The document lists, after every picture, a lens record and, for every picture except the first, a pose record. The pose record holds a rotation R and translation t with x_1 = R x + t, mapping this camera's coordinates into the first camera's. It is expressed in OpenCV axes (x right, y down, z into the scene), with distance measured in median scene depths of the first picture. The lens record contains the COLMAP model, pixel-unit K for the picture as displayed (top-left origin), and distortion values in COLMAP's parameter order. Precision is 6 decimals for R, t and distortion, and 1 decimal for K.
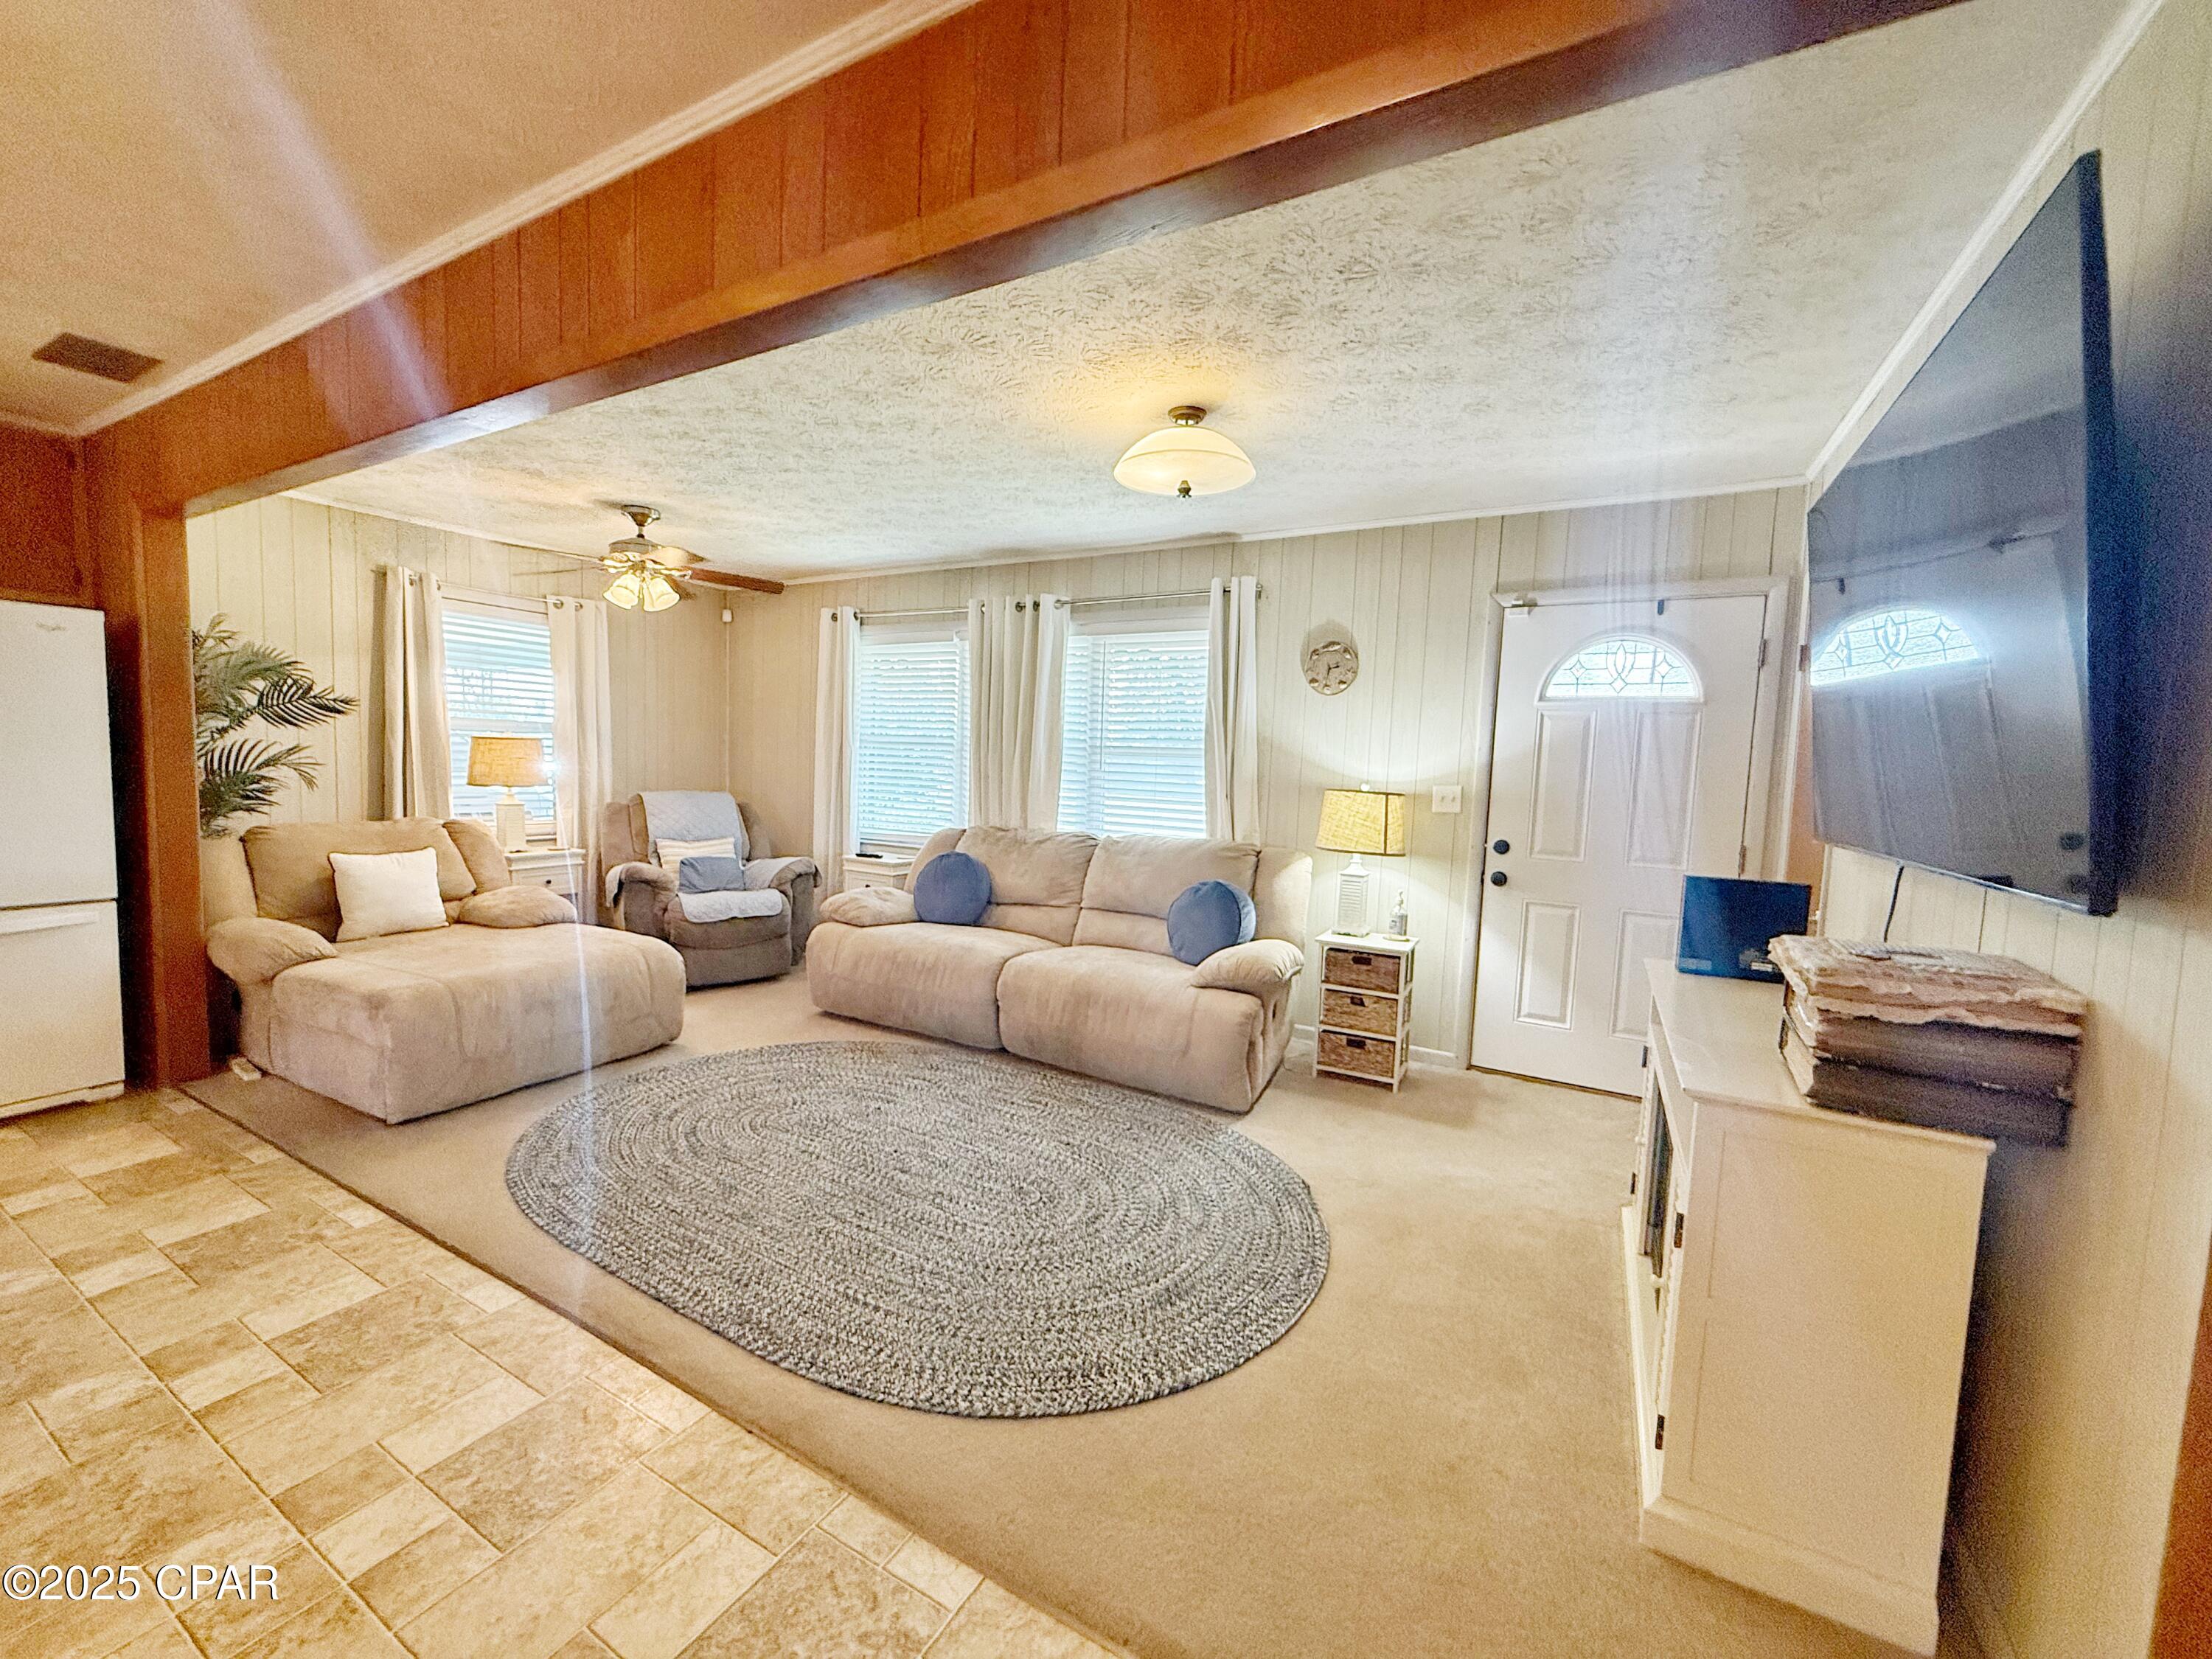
lens RADIAL K [[879.2, 0, 1098.9], [0, 879.2, 826.6], [0, 0, 1]] dist [-0.001186, 0.000038]
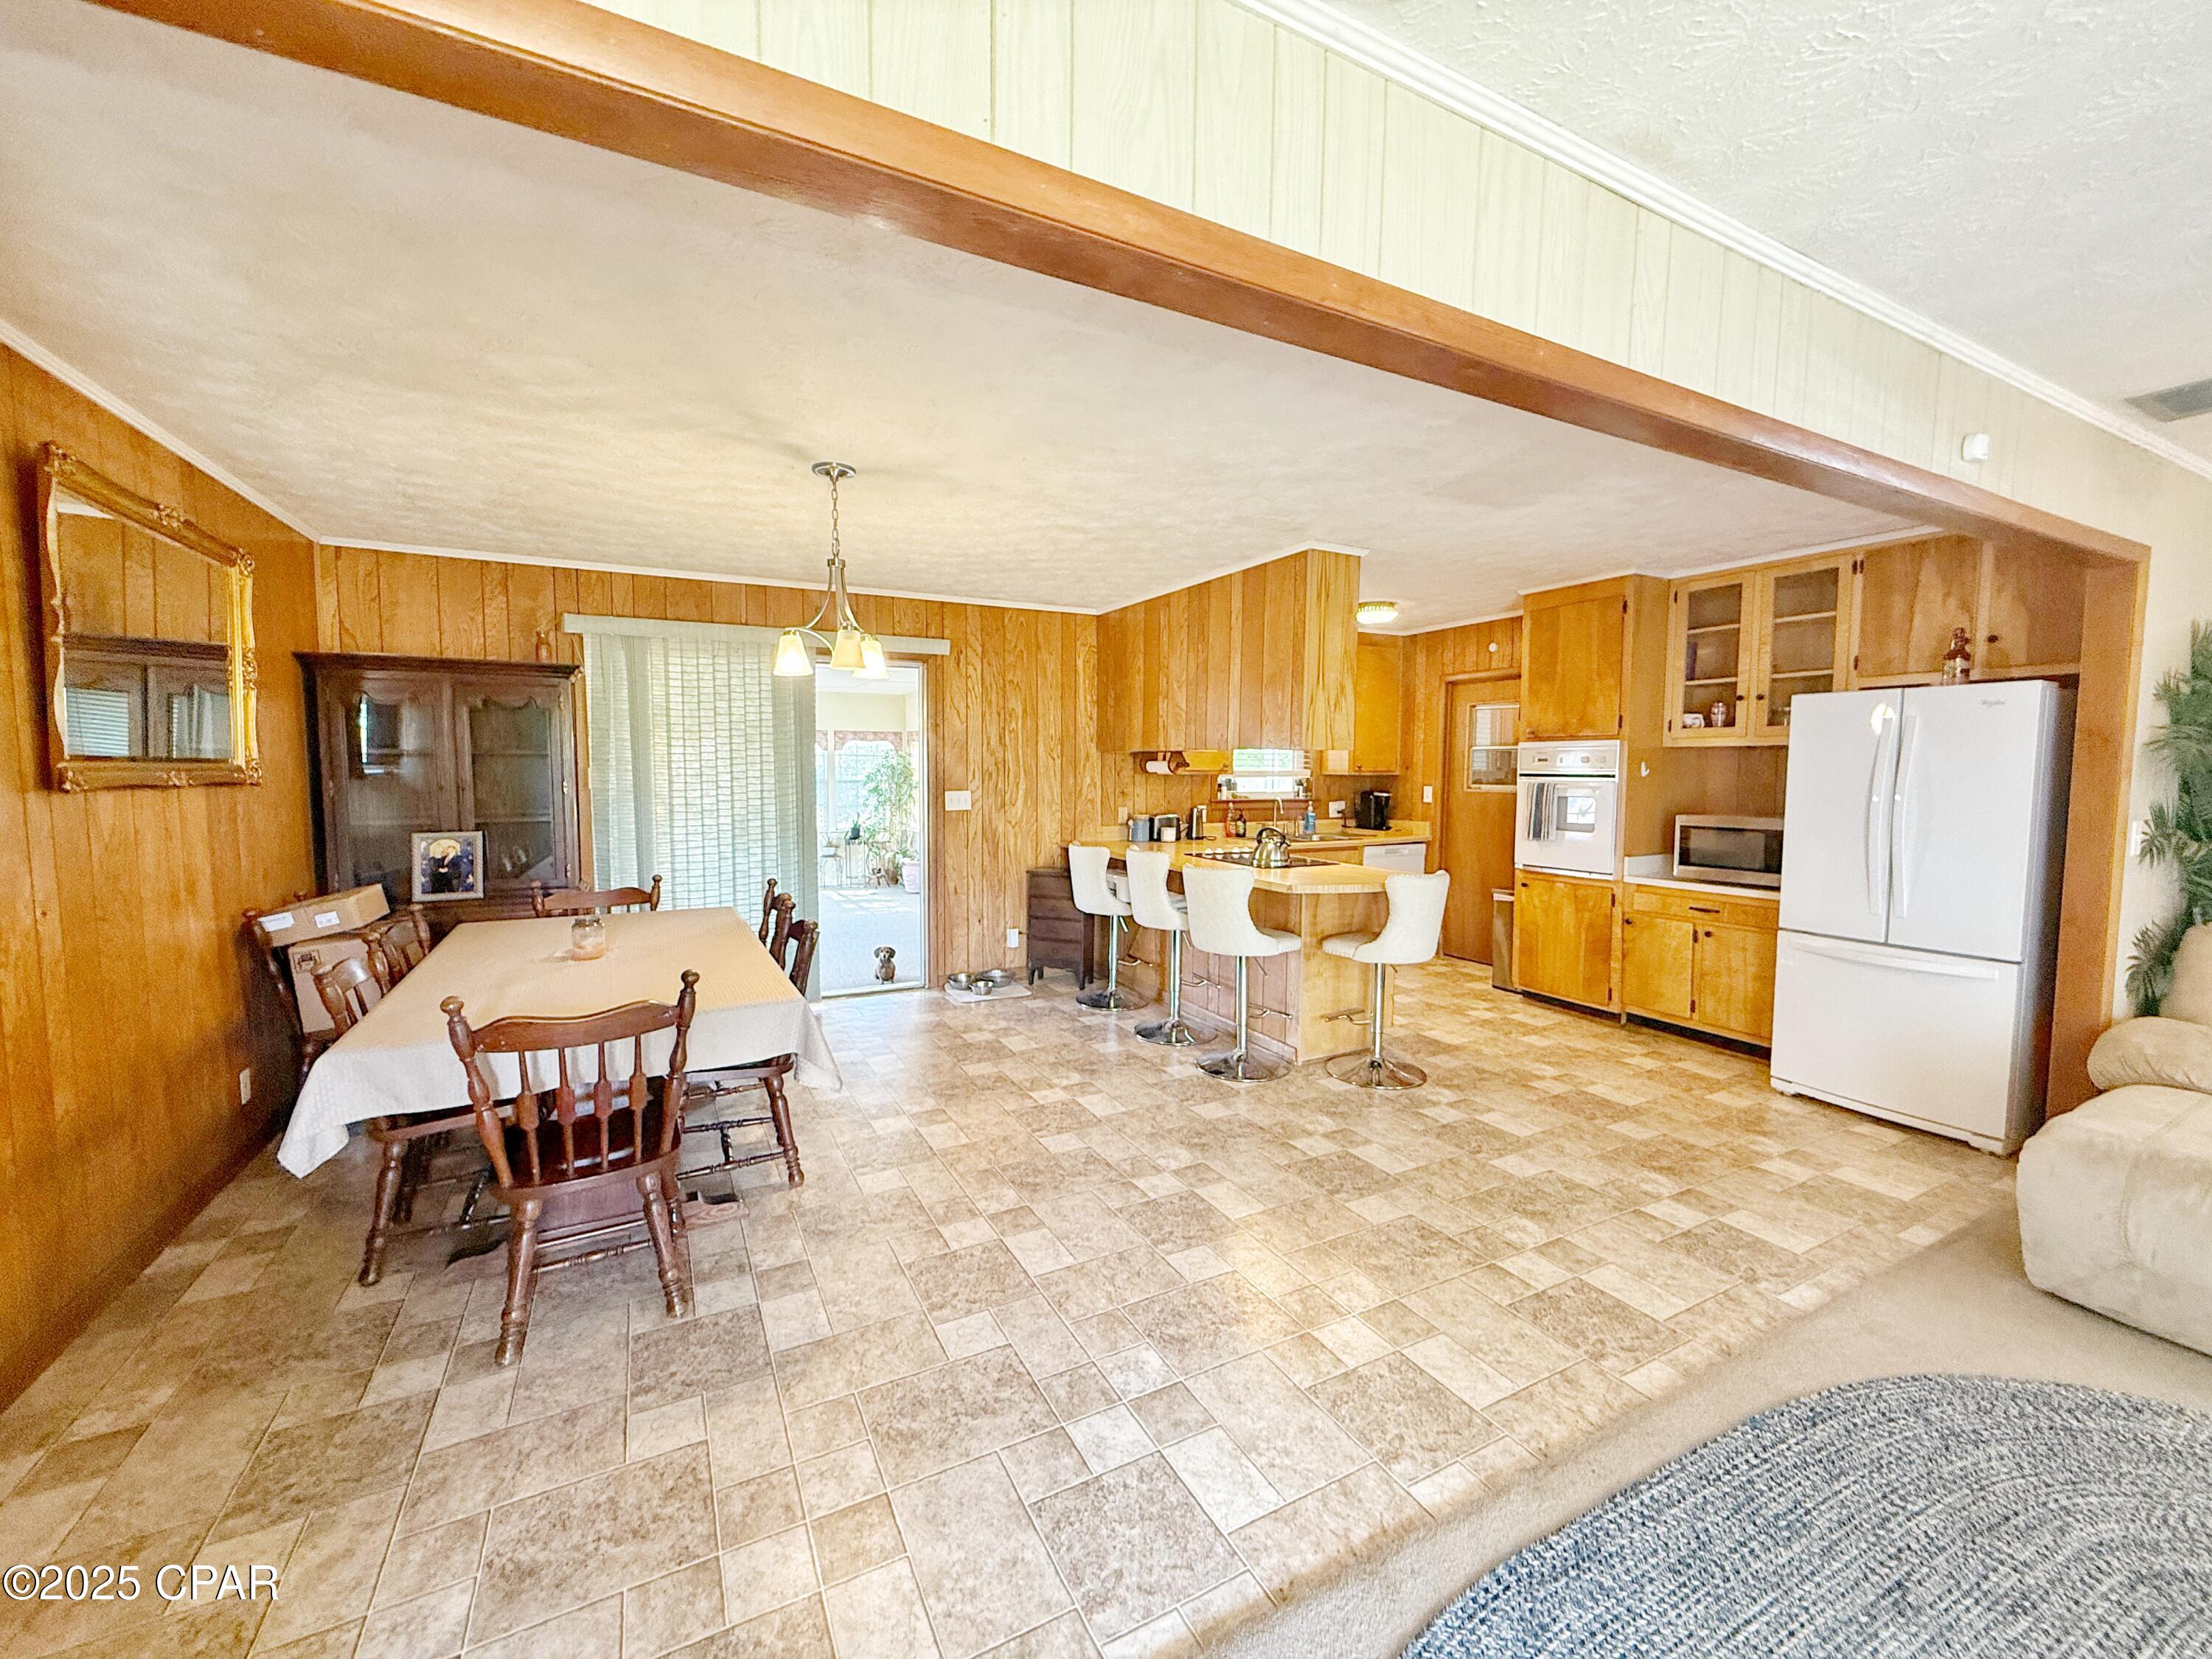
lens RADIAL K [[880.6, 0, 1100.3], [0, 880.6, 827.7], [0, 0, 1]] dist [0.000187, -0.000240]
pose [[-0.541839, 0.023825, -0.840145, 0.255252], [-0.080599, 0.993518, 0.080155, -0.057256], [0.836609, 0.111146, -0.536406, 0.538679]]
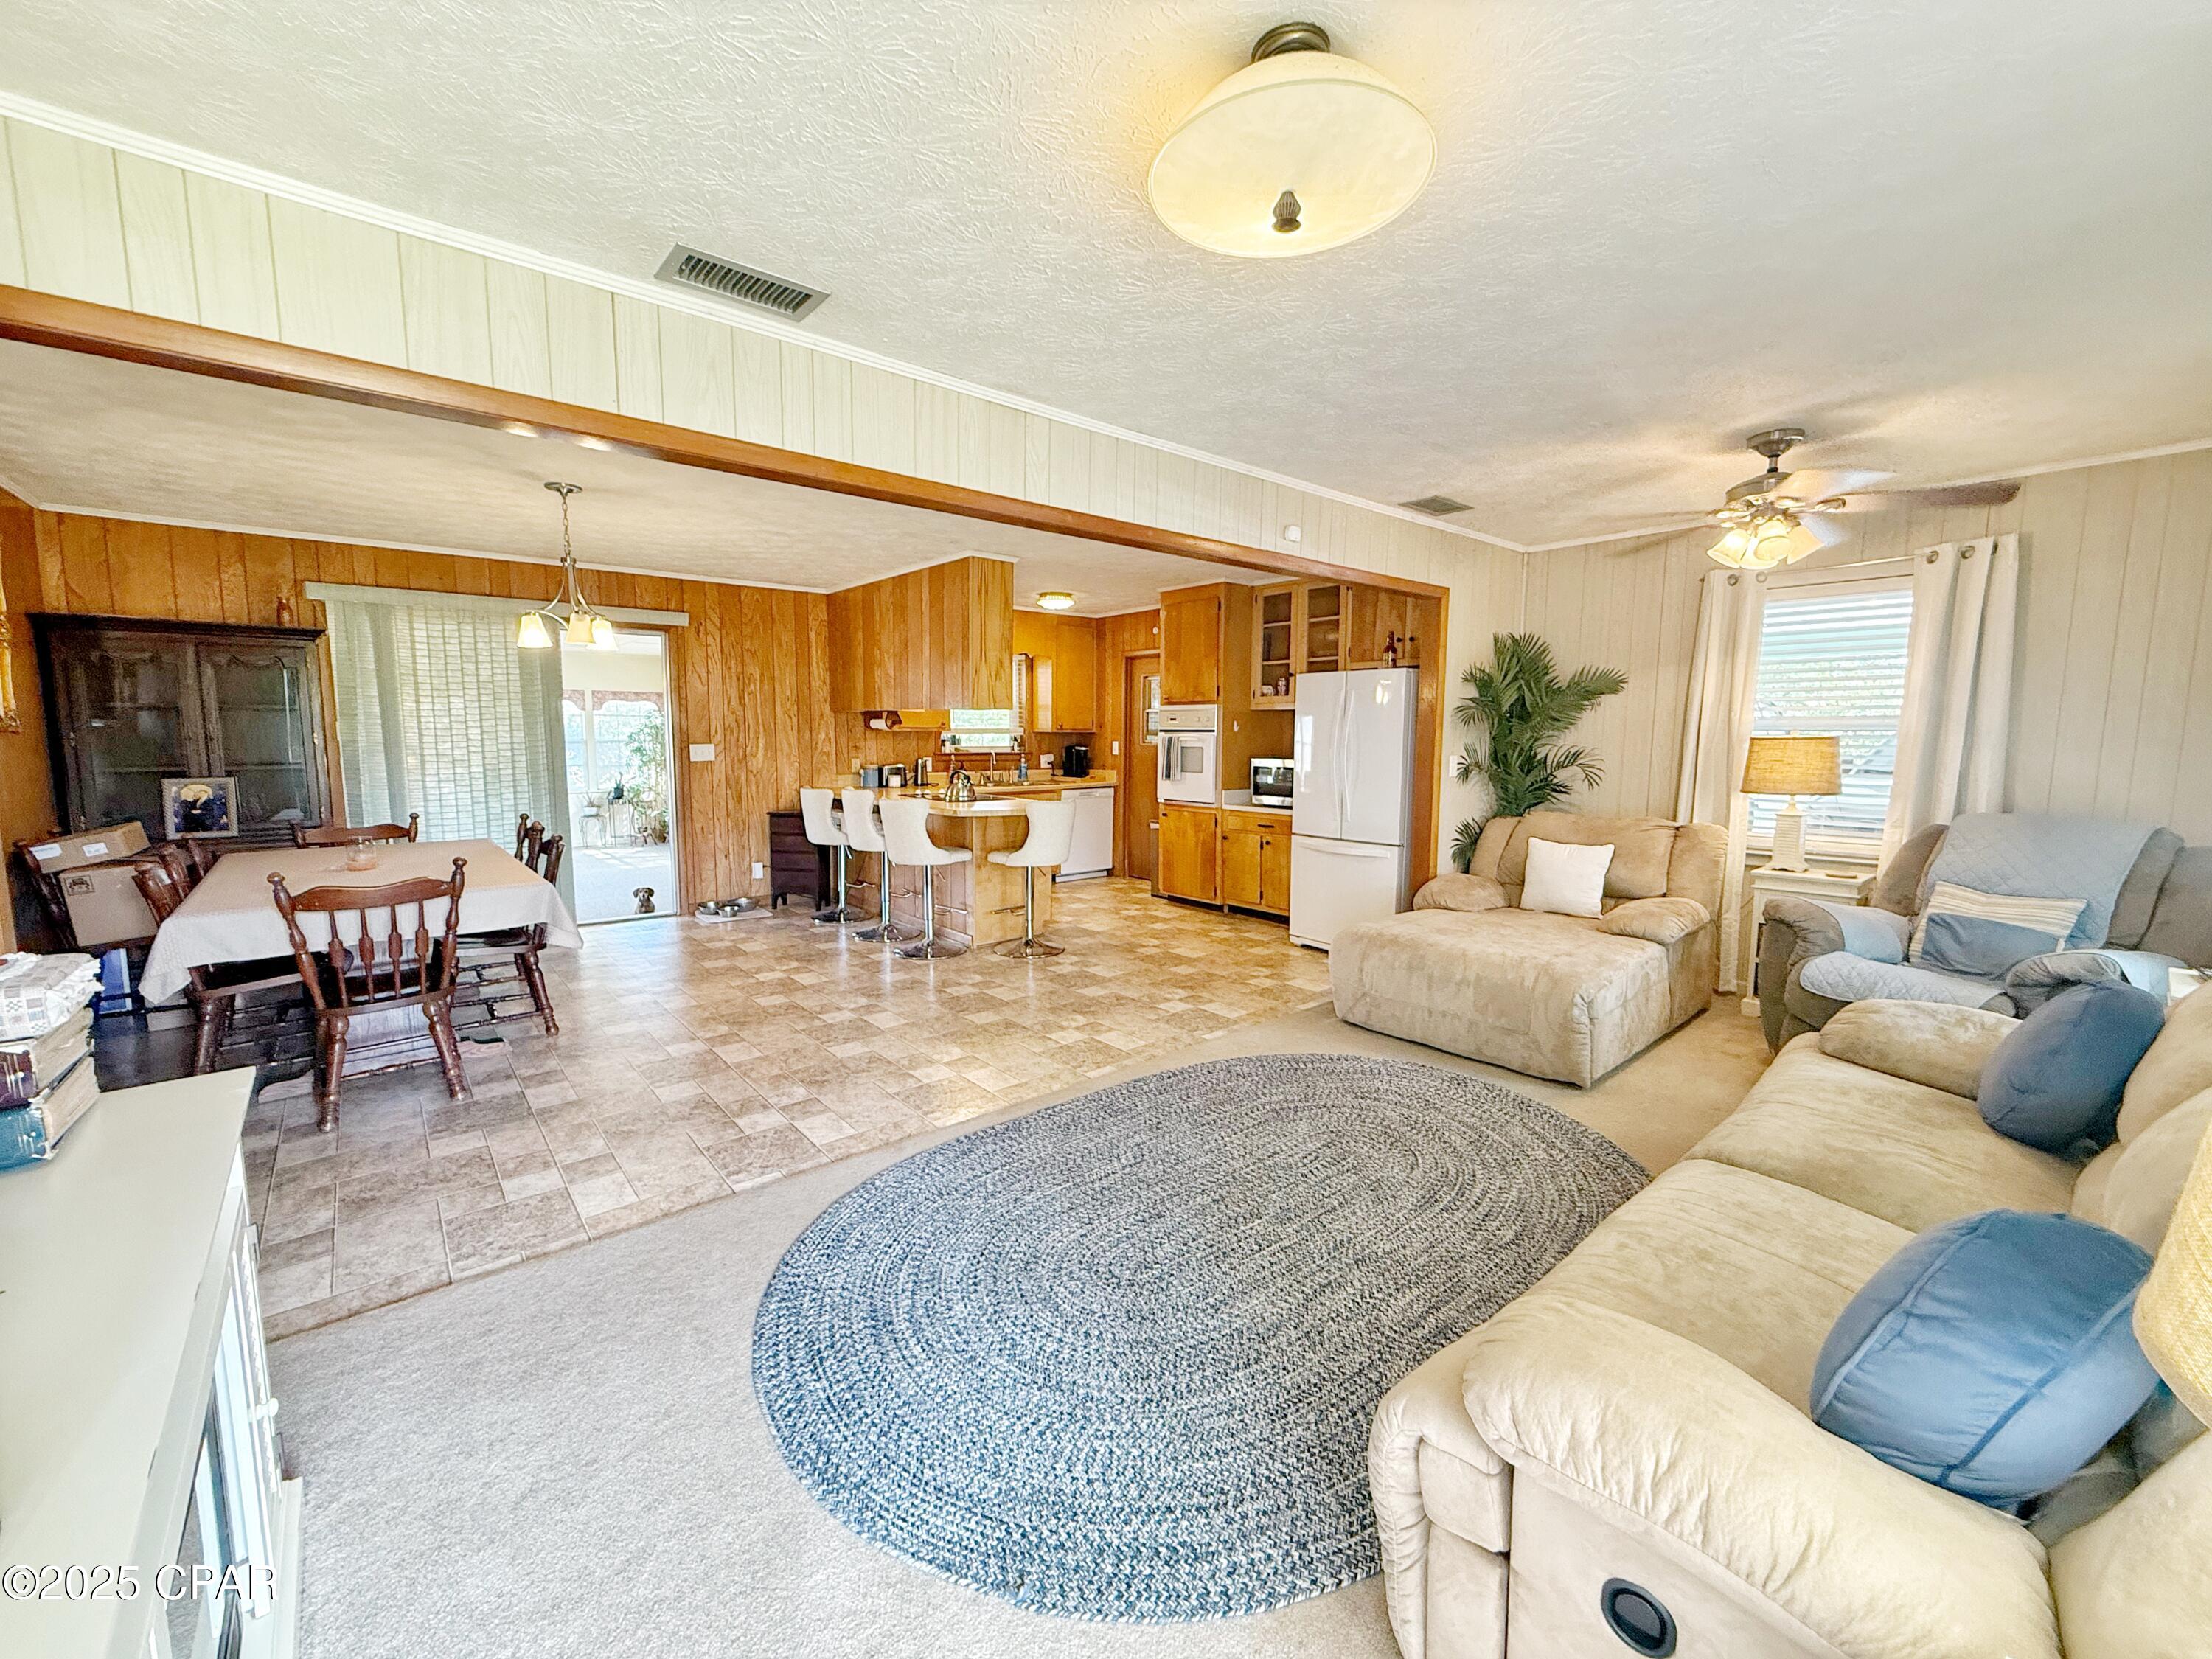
lens RADIAL K [[880.6, 0, 1100.3], [0, 880.6, 827.7], [0, 0, 1]] dist [0.000187, -0.000240]
pose [[-0.346127, 0.067094, -0.935785, 0.490916], [-0.082757, 0.991368, 0.101689, -0.058186], [0.934530, 0.112640, -0.337587, 0.865574]]
